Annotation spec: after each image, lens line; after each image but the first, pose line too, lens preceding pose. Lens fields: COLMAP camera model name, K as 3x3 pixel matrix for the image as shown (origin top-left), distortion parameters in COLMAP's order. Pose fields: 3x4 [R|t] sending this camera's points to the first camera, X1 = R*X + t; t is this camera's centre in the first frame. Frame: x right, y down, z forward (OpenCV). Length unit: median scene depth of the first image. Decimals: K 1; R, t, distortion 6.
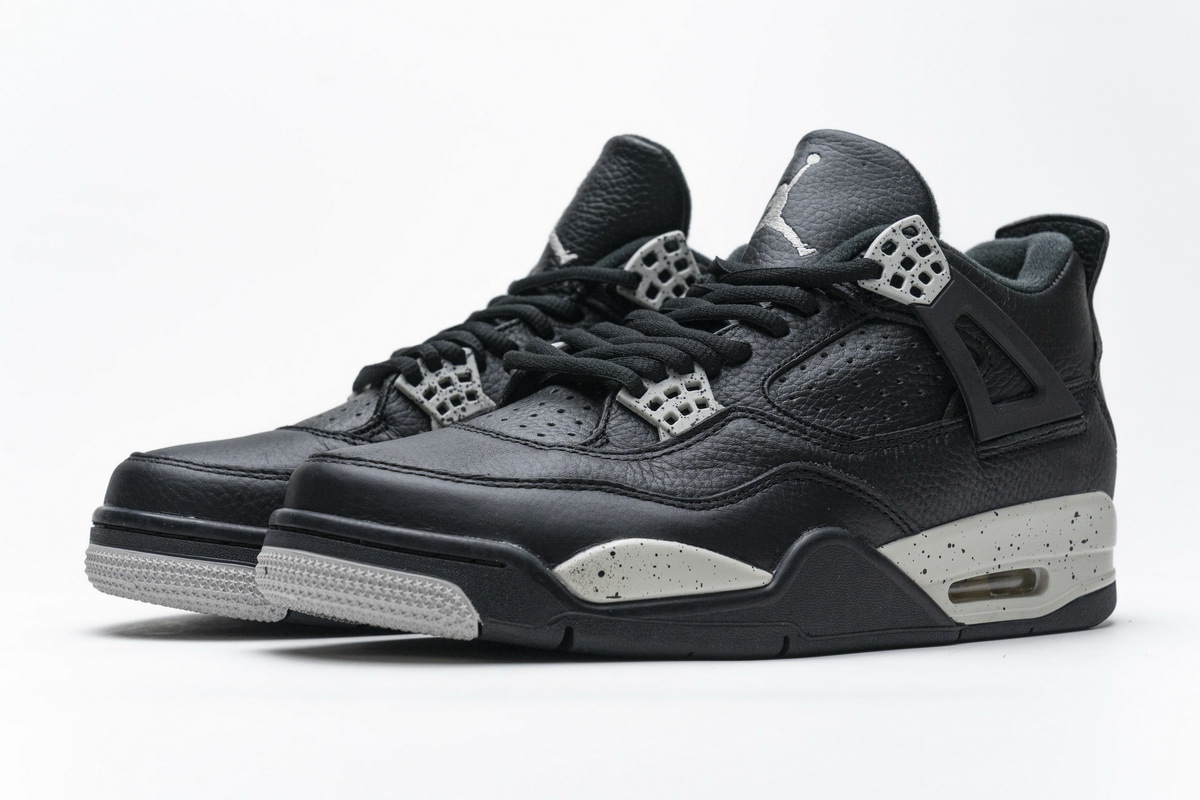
lens RADIAL K [[2423.9, 0, 600.0], [0, 2423.9, 400.0], [0, 0, 1]] dist [-0.017586, 0.180085]
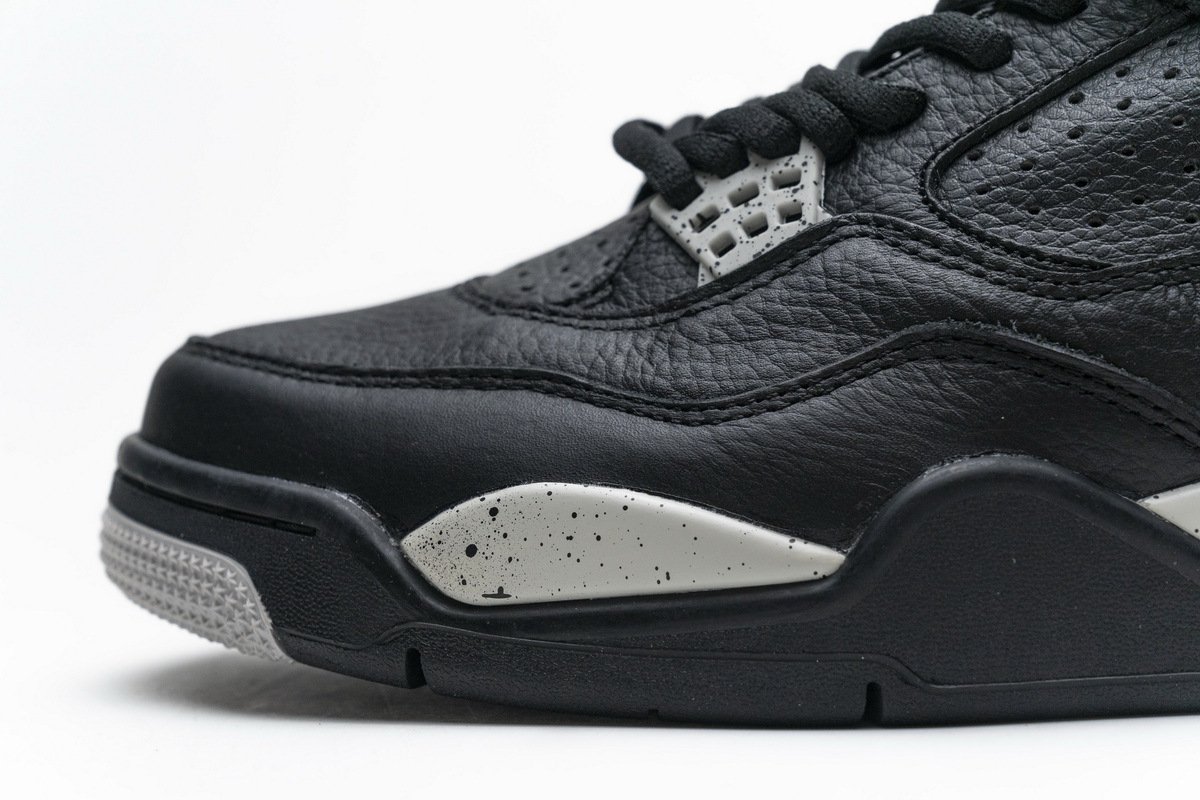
lens RADIAL K [[2423.9, 0, 600.0], [0, 2423.9, 400.0], [0, 0, 1]] dist [-0.017586, 0.180085]
pose [[0.790414, -0.013139, -0.612432, 0.320212], [0.044974, 0.998316, 0.036627, 0.020187], [0.610920, -0.056494, 0.789674, 0.568604]]
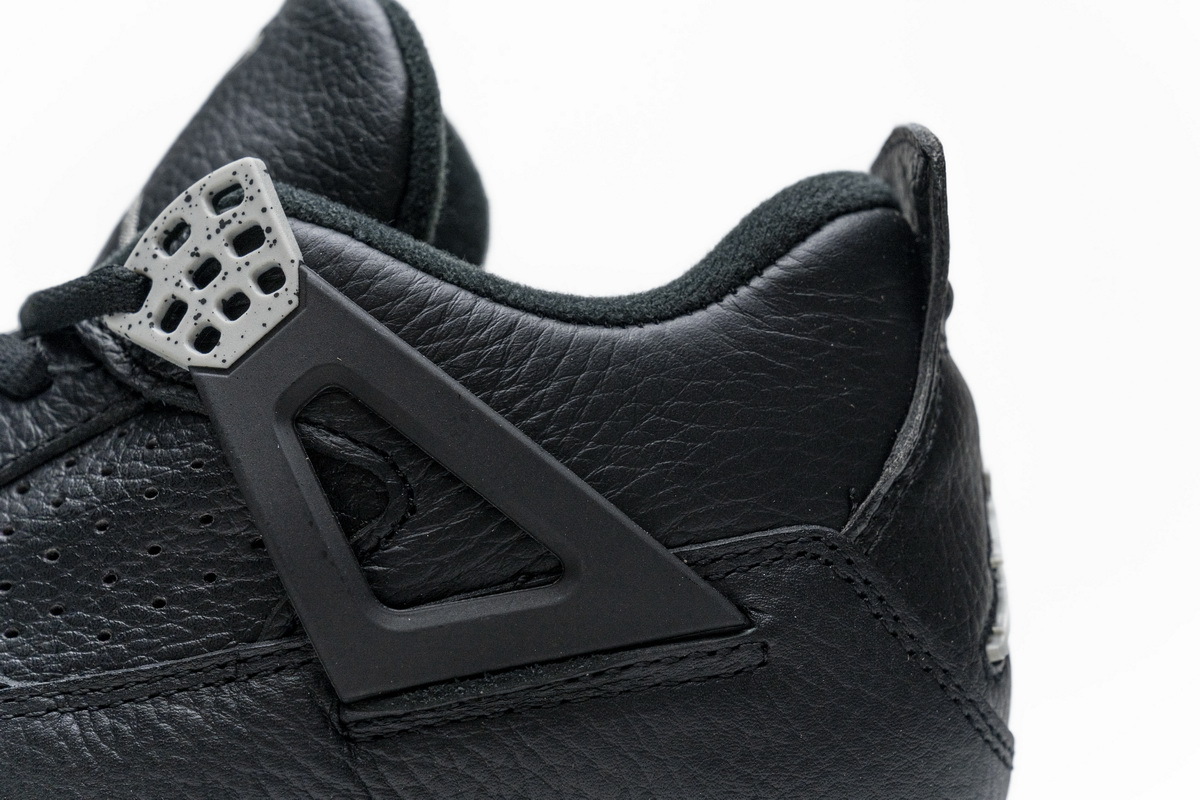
lens RADIAL K [[2406.5, 0, 602.4], [0, 2406.5, 365.8], [0, 0, 1]] dist [-0.002024, 0.054621]
pose [[0.799461, -0.014779, -0.600536, 0.454119], [0.013807, 0.999885, -0.006227, -0.037579], [0.600559, -0.003313, 0.799573, 0.726184]]
